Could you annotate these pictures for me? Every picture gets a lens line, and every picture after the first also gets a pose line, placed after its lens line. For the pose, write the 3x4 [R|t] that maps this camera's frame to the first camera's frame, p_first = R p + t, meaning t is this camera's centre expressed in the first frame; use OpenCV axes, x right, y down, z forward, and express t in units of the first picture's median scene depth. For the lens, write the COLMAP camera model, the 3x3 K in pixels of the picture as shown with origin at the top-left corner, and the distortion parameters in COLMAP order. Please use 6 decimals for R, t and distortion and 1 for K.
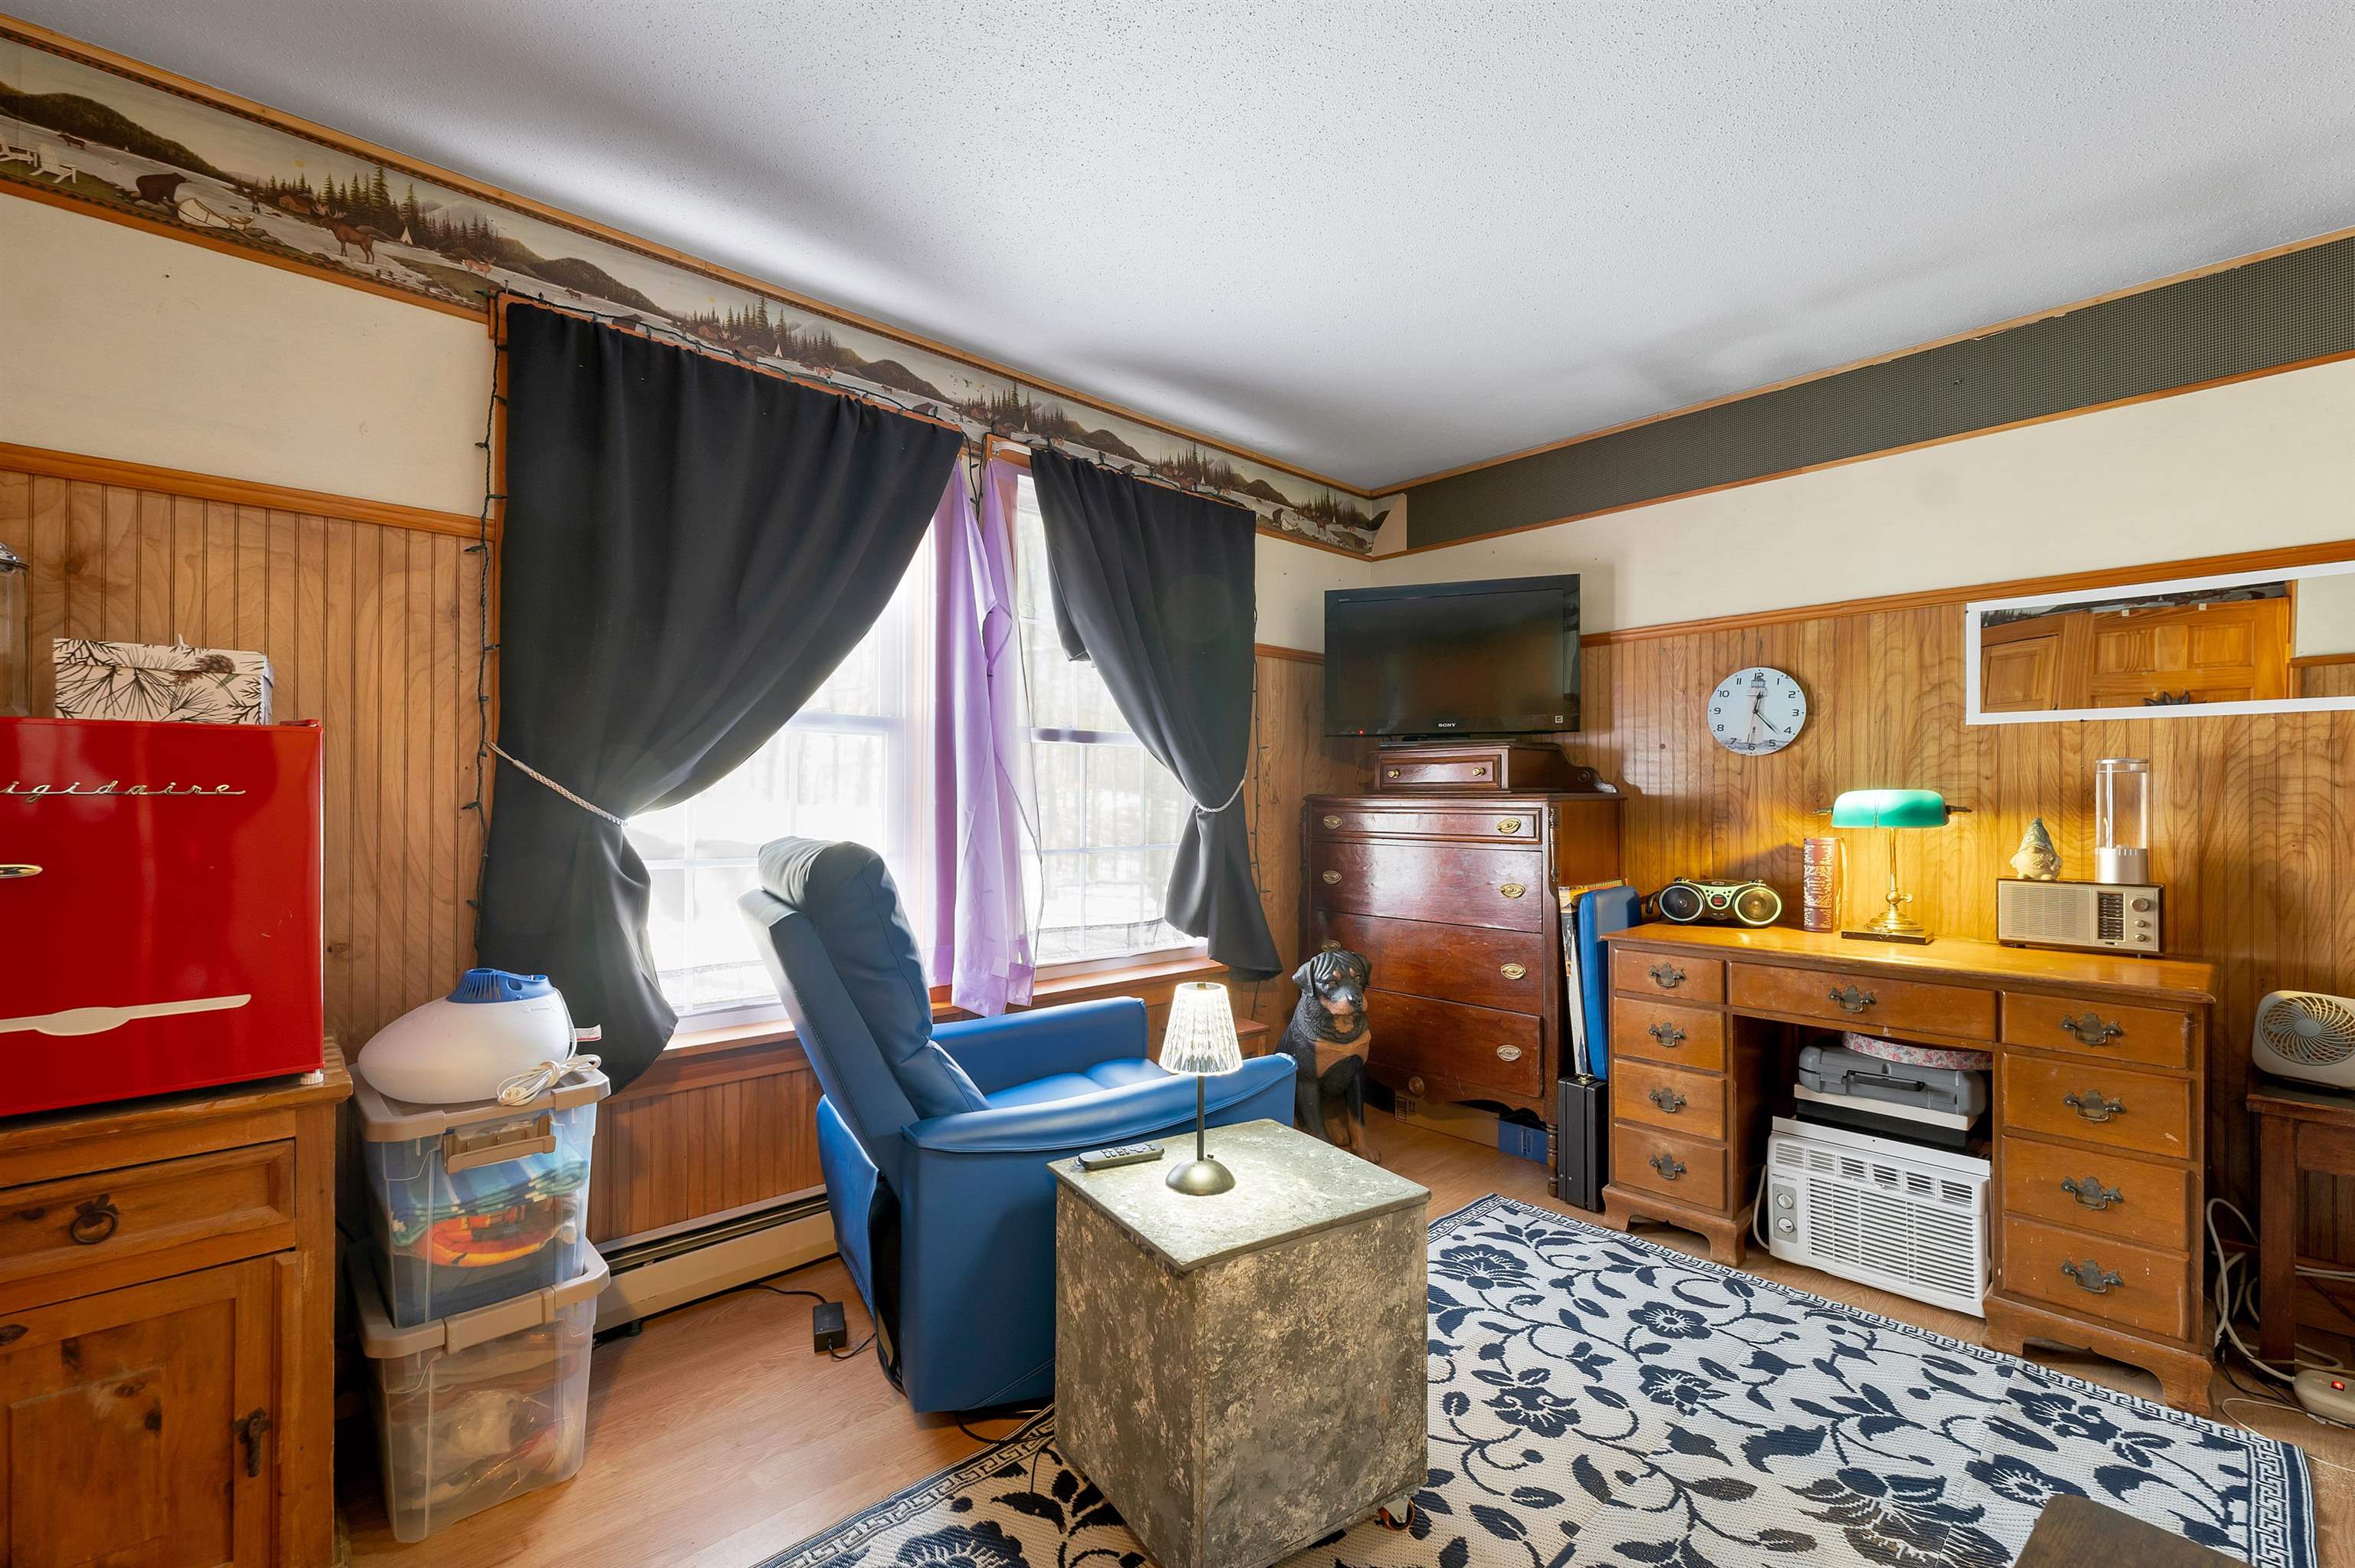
lens RADIAL K [[1009.2, 0, 1133.3], [0, 1009.2, 808.4], [0, 0, 1]] dist [0.014305, 0.000052]
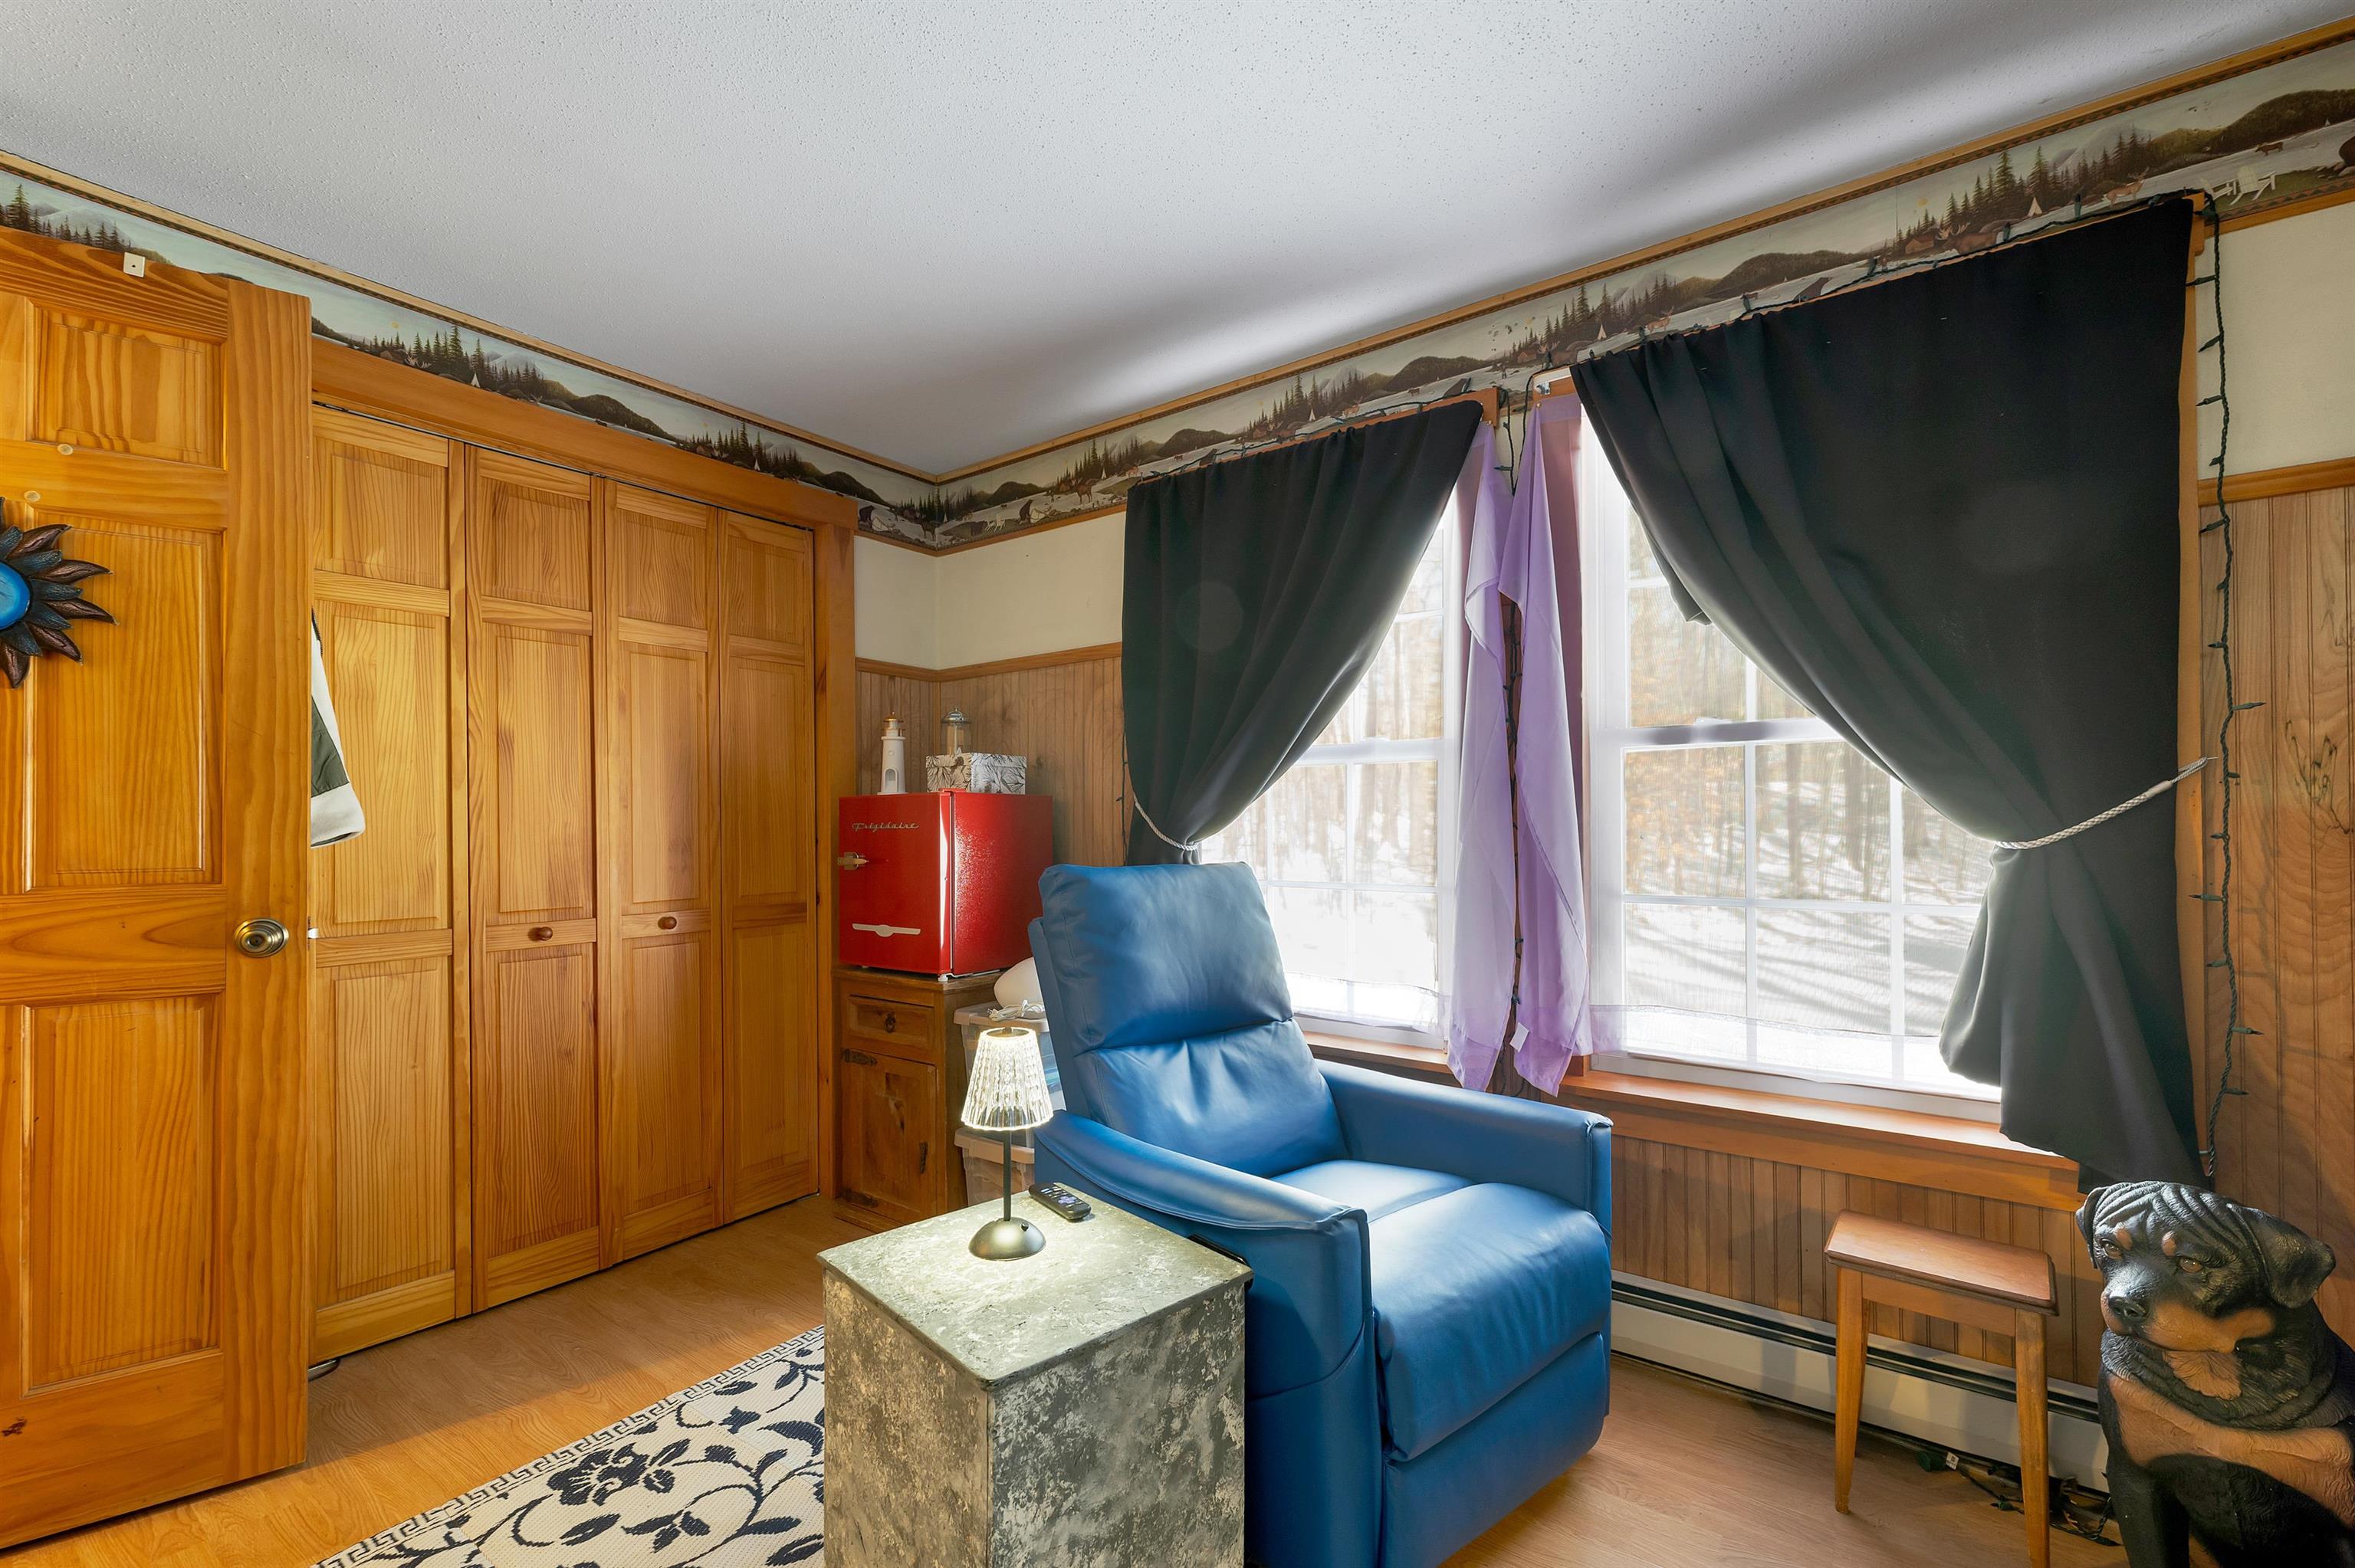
lens RADIAL K [[1009.2, 0, 1133.3], [0, 1009.2, 808.4], [0, 0, 1]] dist [0.014305, 0.000052]
pose [[0.183742, -0.018733, -0.982796, 0.681169], [-0.000909, 0.999815, -0.019227, -0.008785], [0.982974, 0.004426, 0.183691, 0.621077]]
